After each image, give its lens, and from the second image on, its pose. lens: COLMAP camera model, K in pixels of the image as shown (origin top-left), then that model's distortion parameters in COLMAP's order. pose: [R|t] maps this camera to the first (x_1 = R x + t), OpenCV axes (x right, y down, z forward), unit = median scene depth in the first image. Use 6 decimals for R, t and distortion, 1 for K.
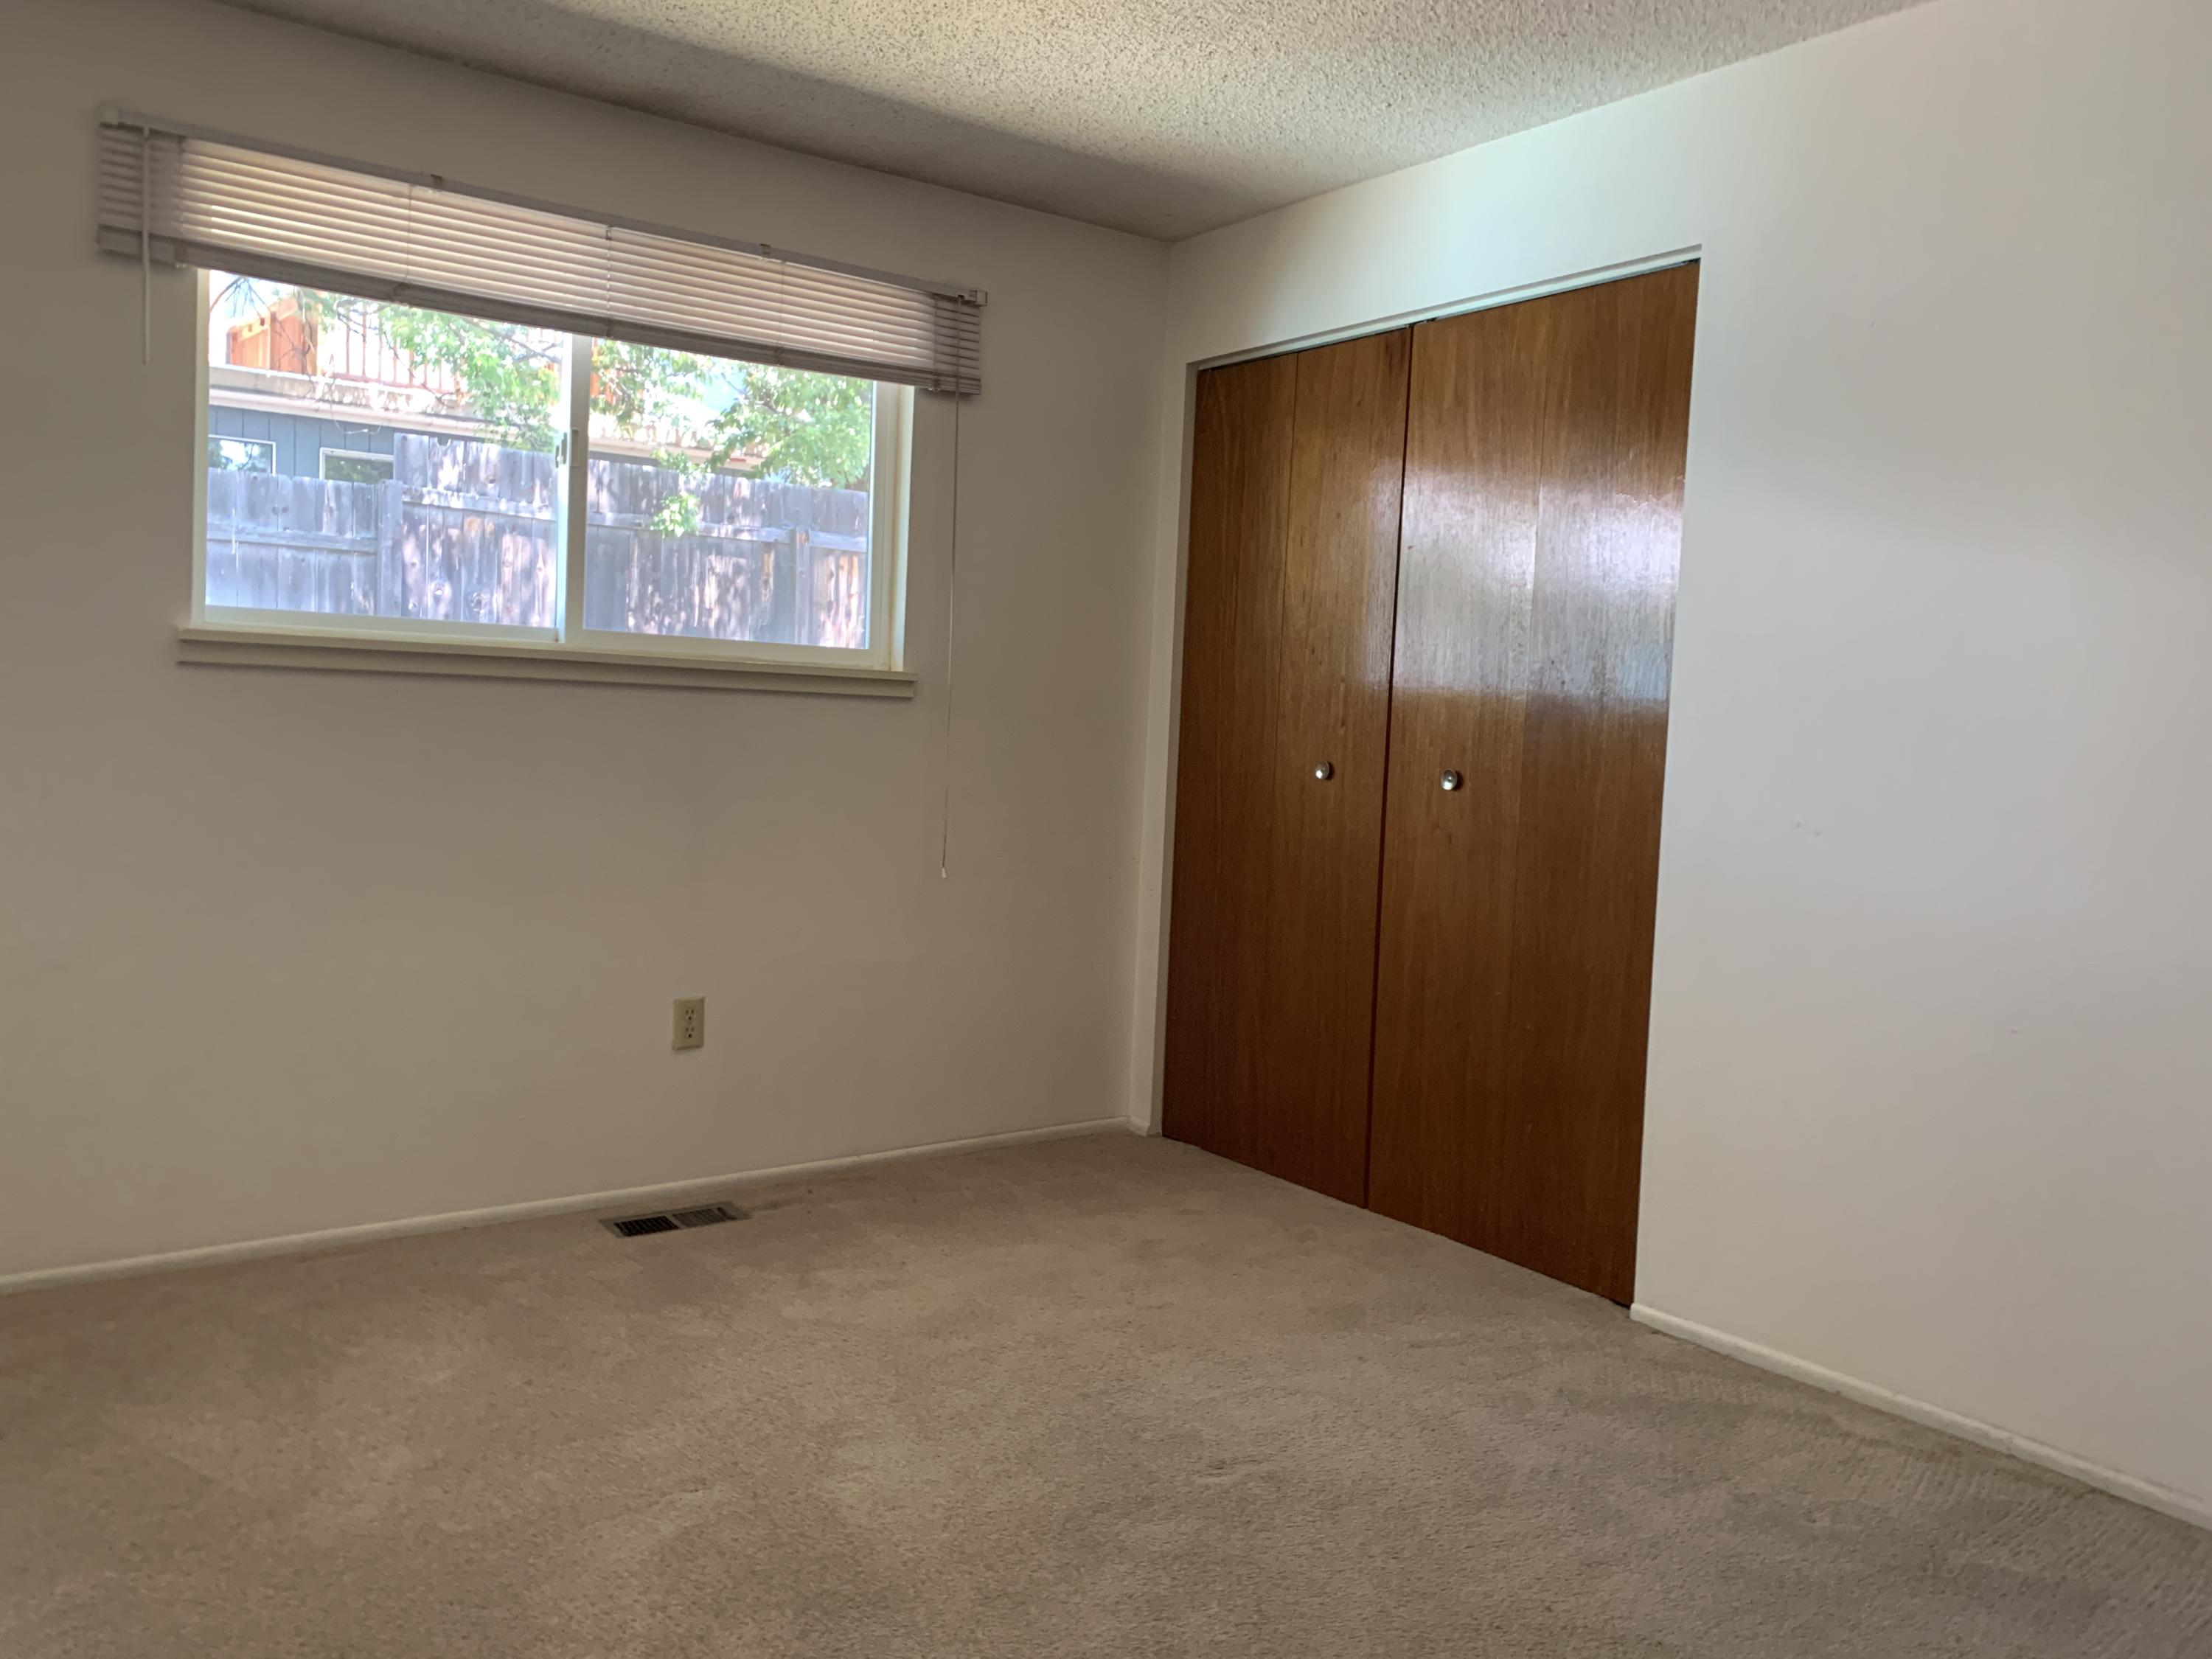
lens RADIAL K [[1710.8, 0, 1103.2], [0, 1710.8, 823.4], [0, 0, 1]] dist [0.039198, -0.023365]
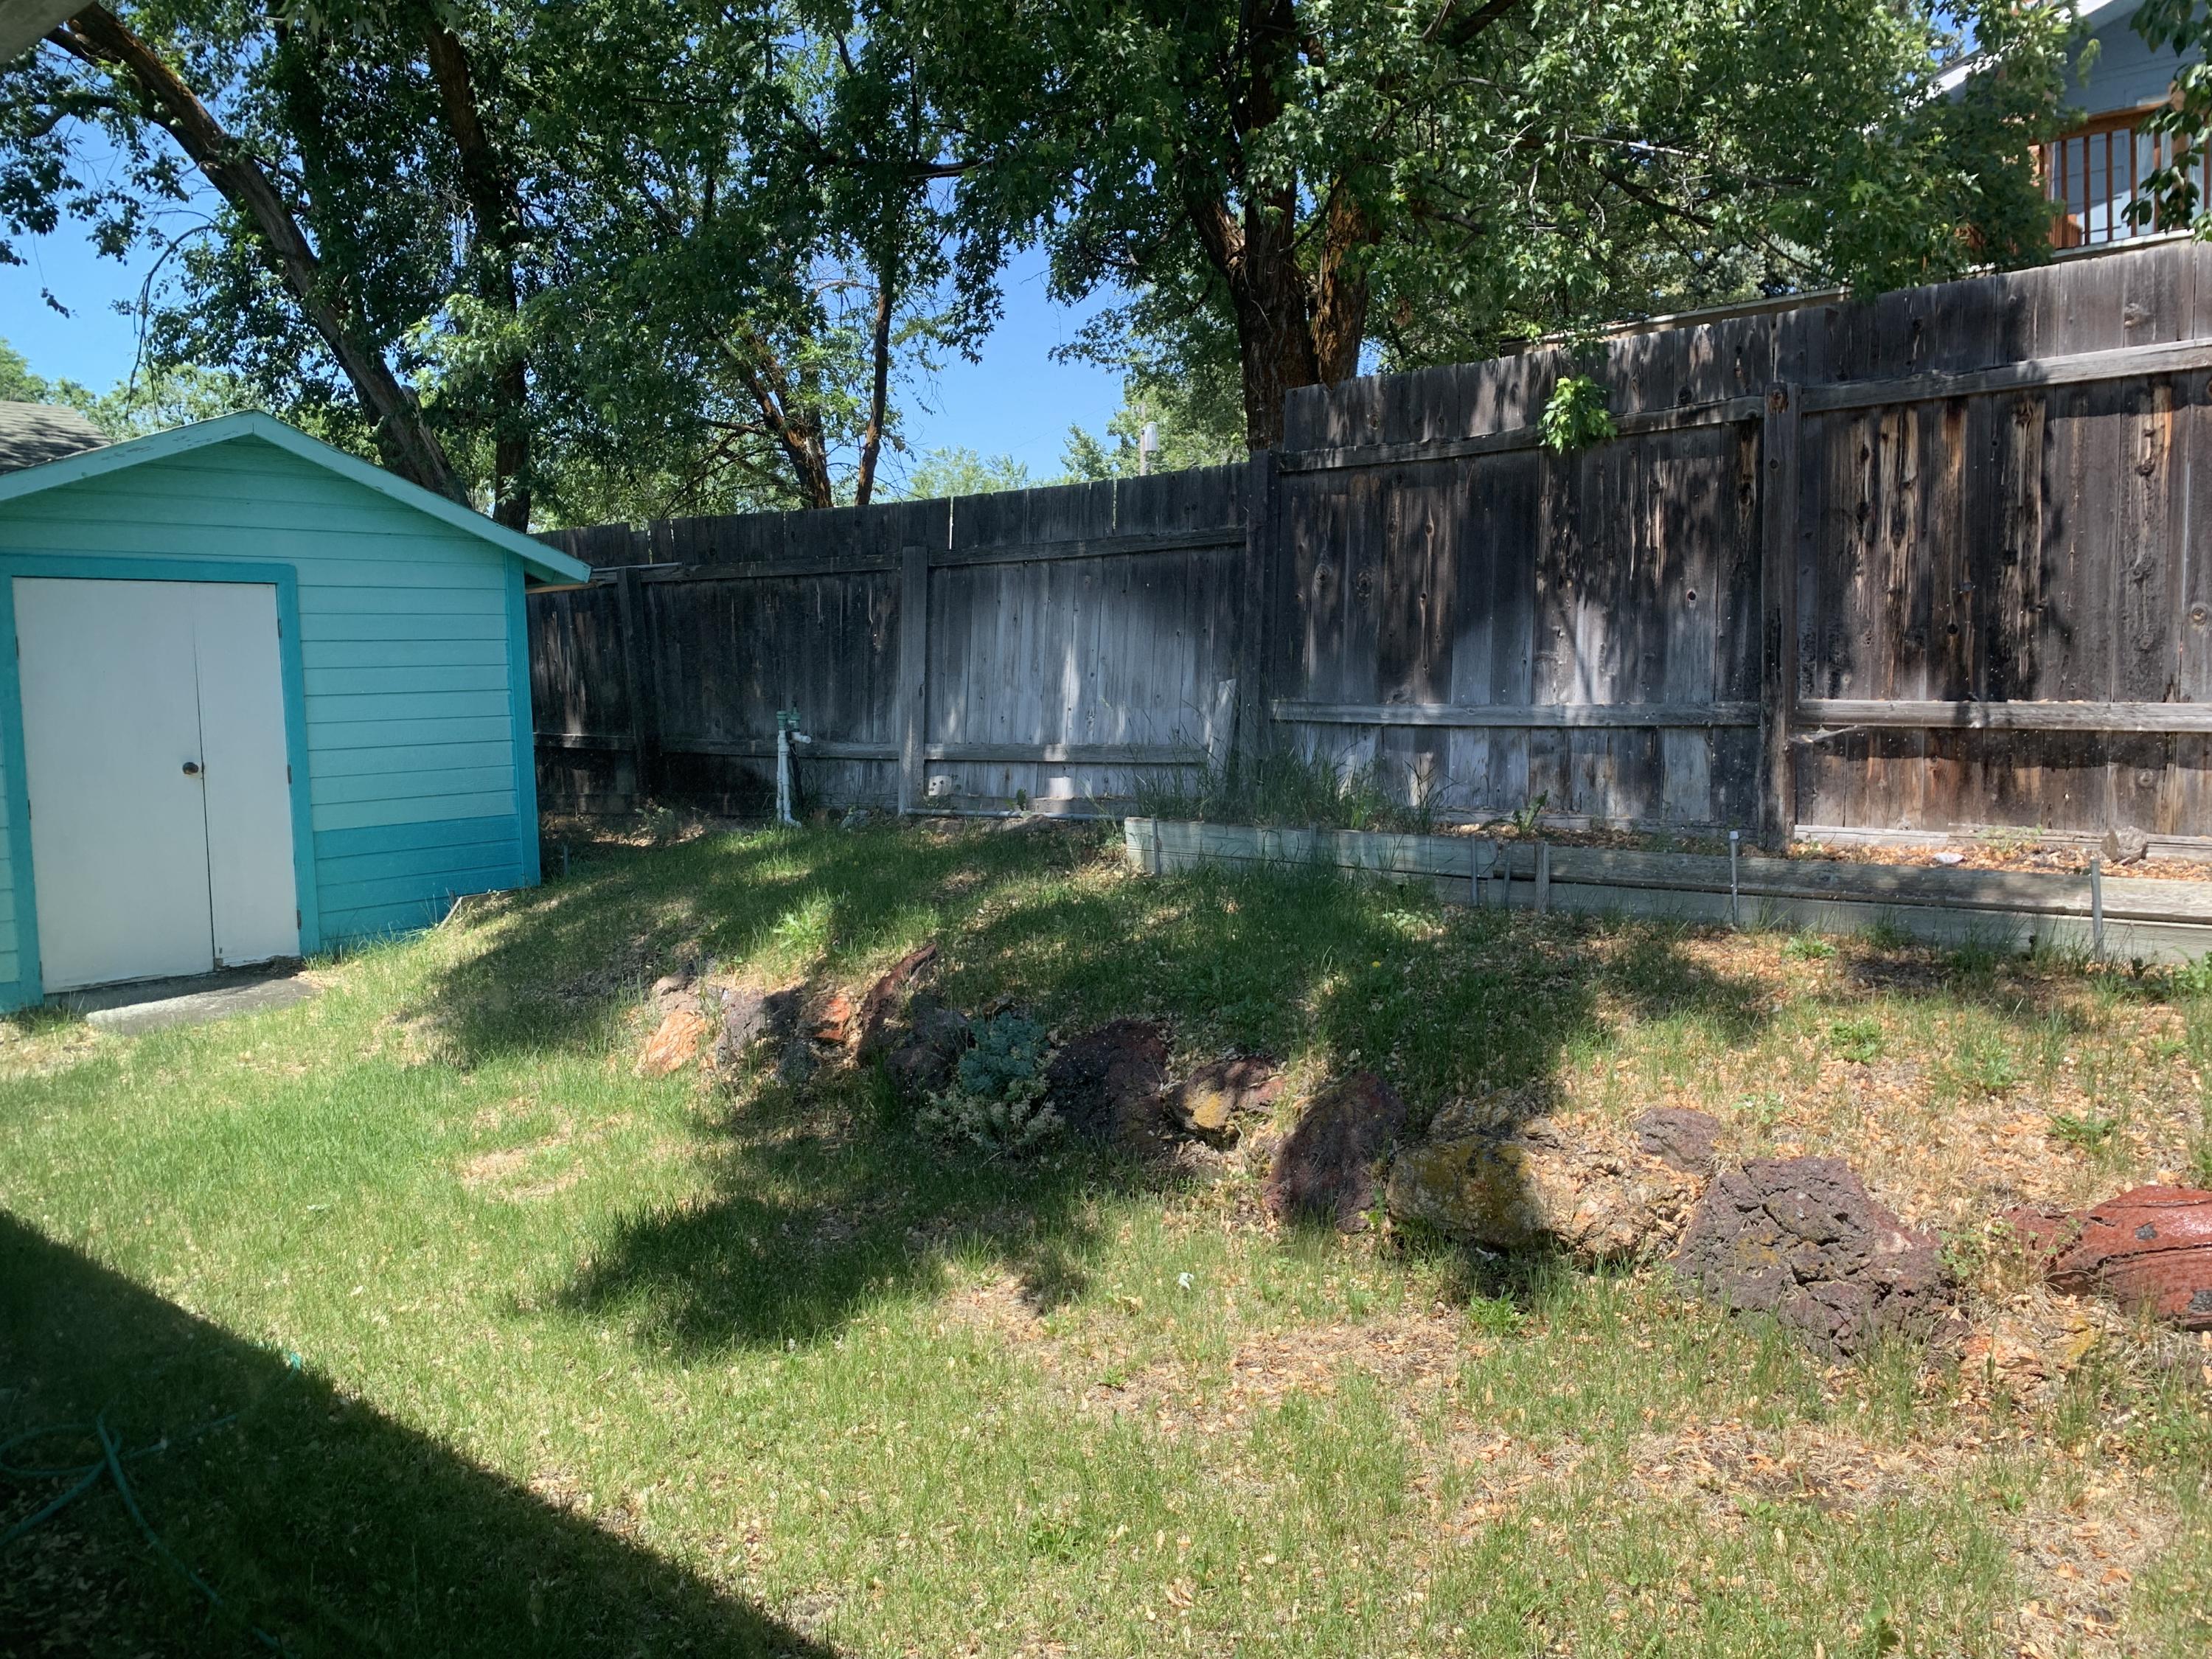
lens RADIAL K [[1710.8, 0, 1113.6], [0, 1710.8, 813.2], [0, 0, 1]] dist [0.039198, -0.023365]
pose [[0.844429, -0.020937, -0.535259, -0.060526], [0.019671, 0.999774, -0.008074, -0.027211], [0.535307, -0.003711, 0.844650, 0.358899]]
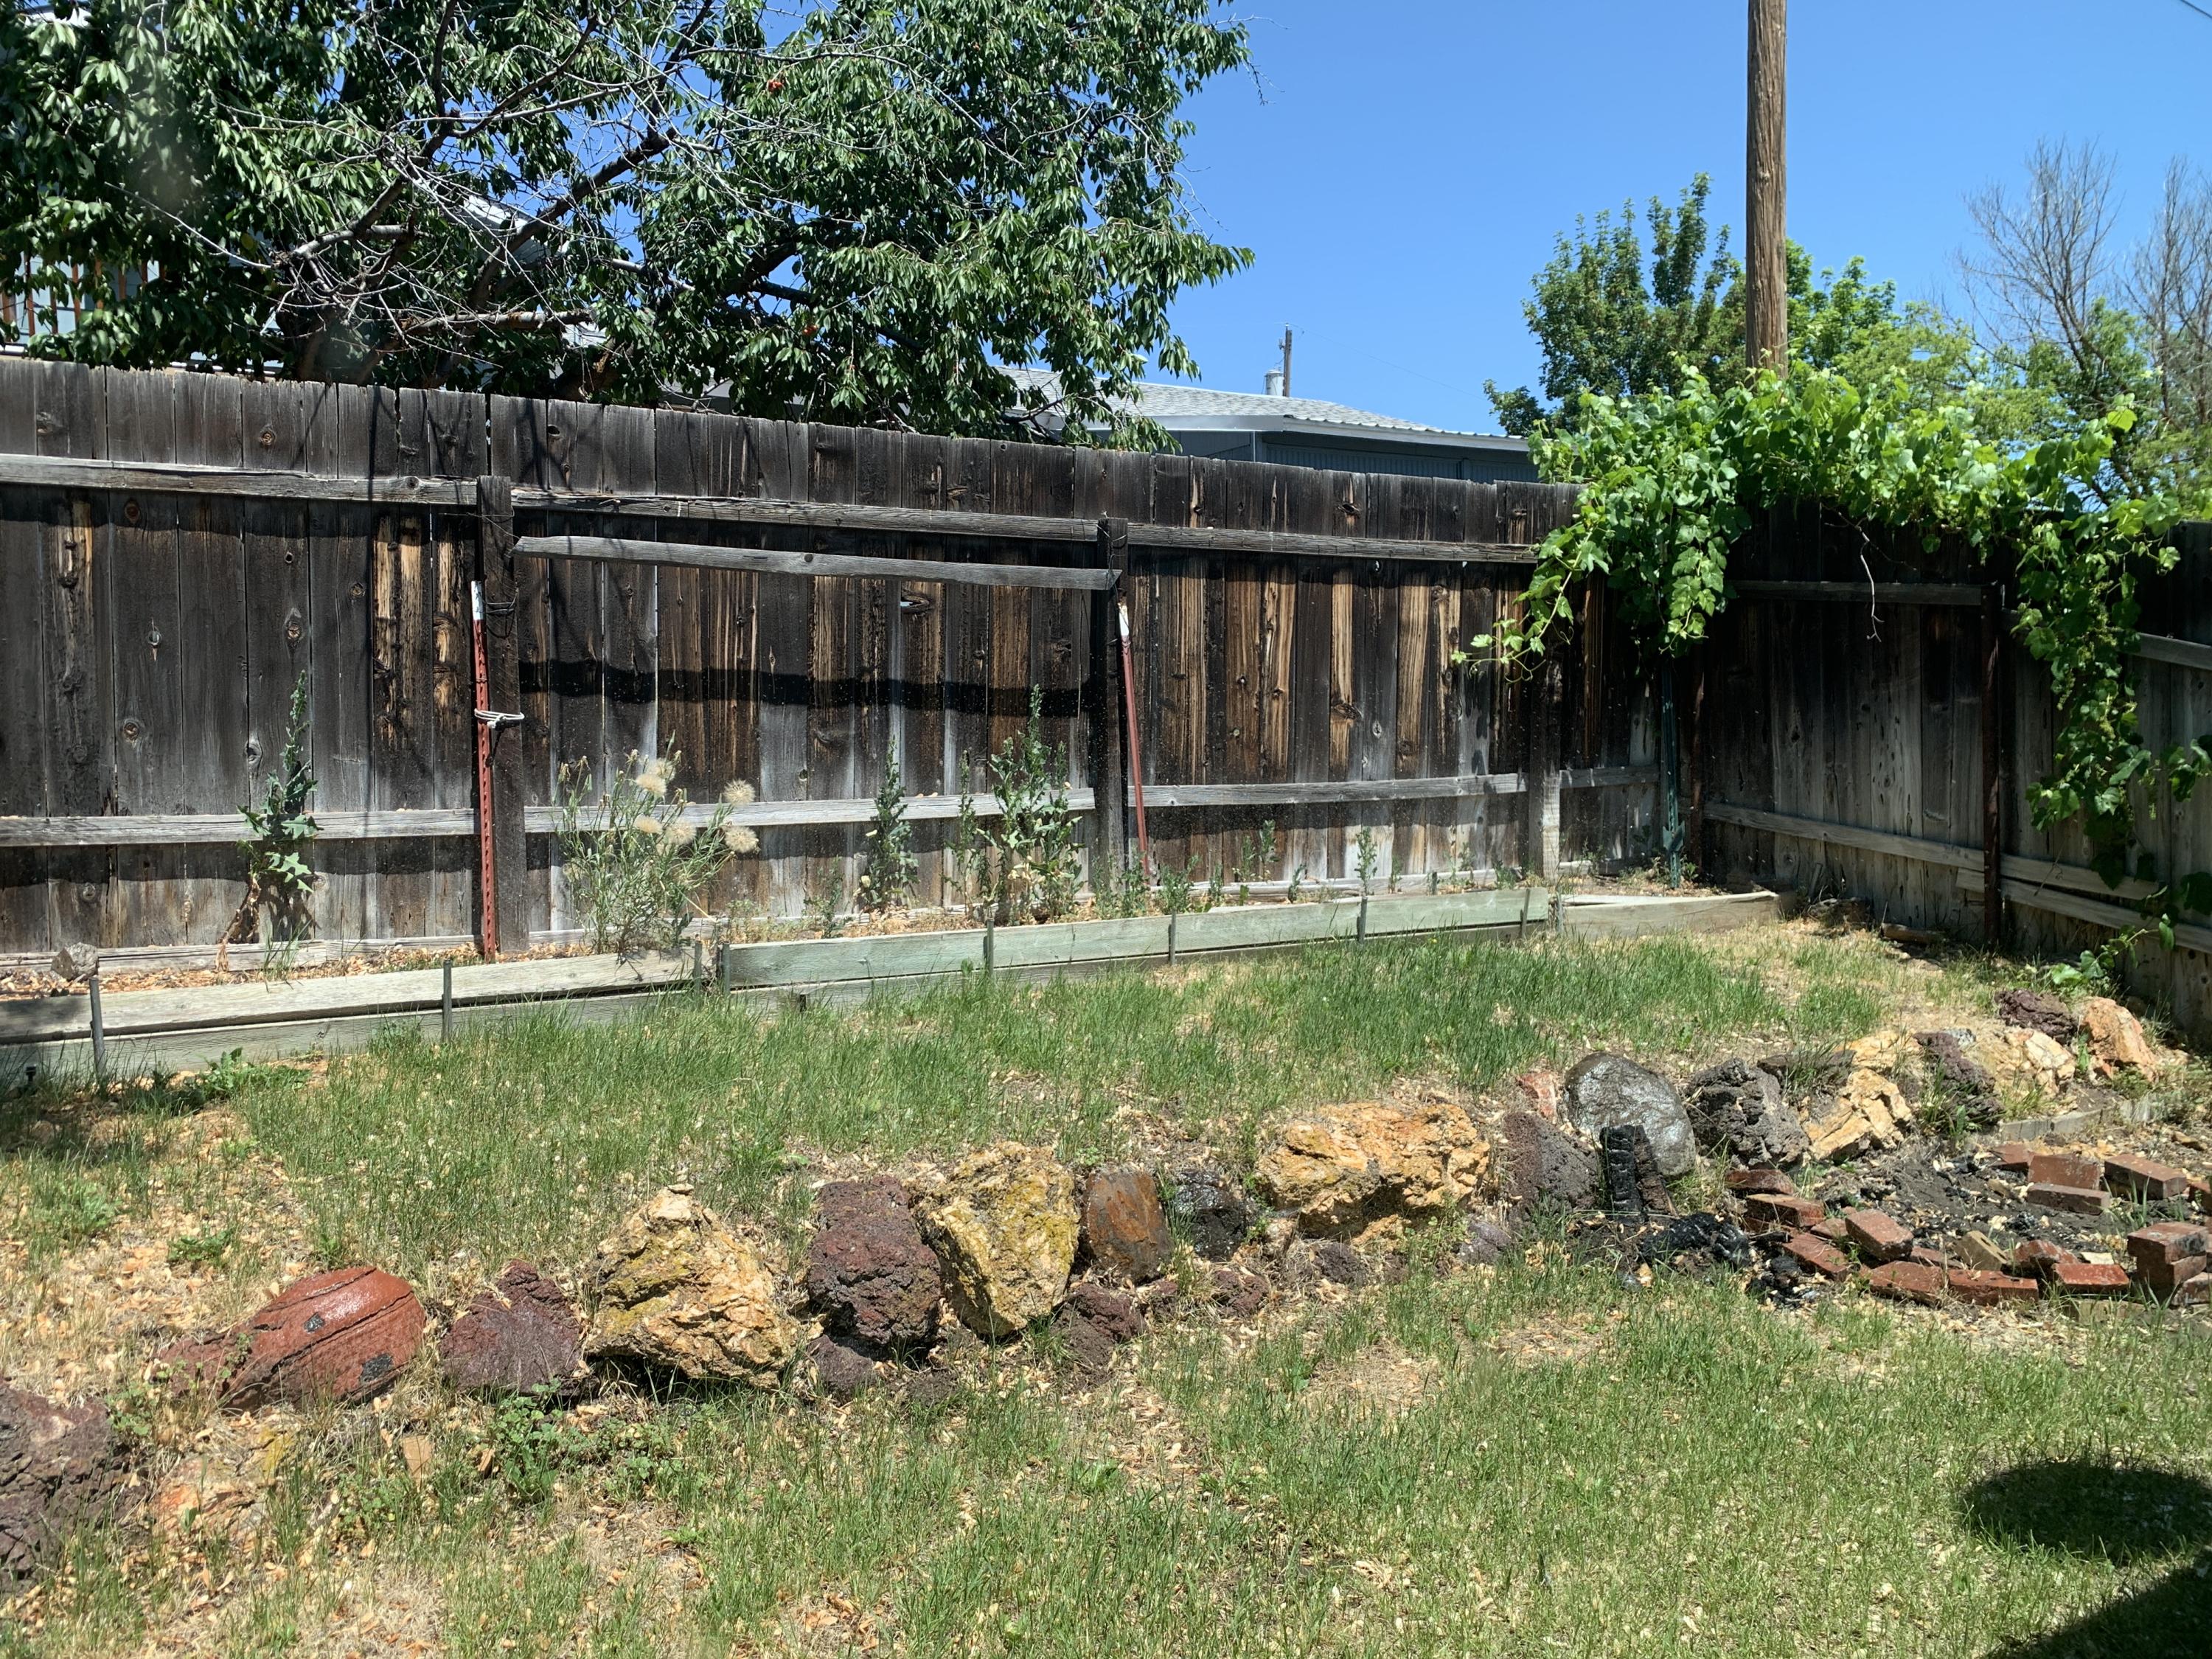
lens RADIAL K [[1710.8, 0, 1102.5], [0, 1710.8, 811.1], [0, 0, 1]] dist [0.039198, -0.023365]
pose [[0.789083, -0.076091, 0.609556, -0.136391], [0.094141, 0.995556, 0.002409, -0.031983], [-0.607031, 0.055483, 0.792739, 0.371156]]
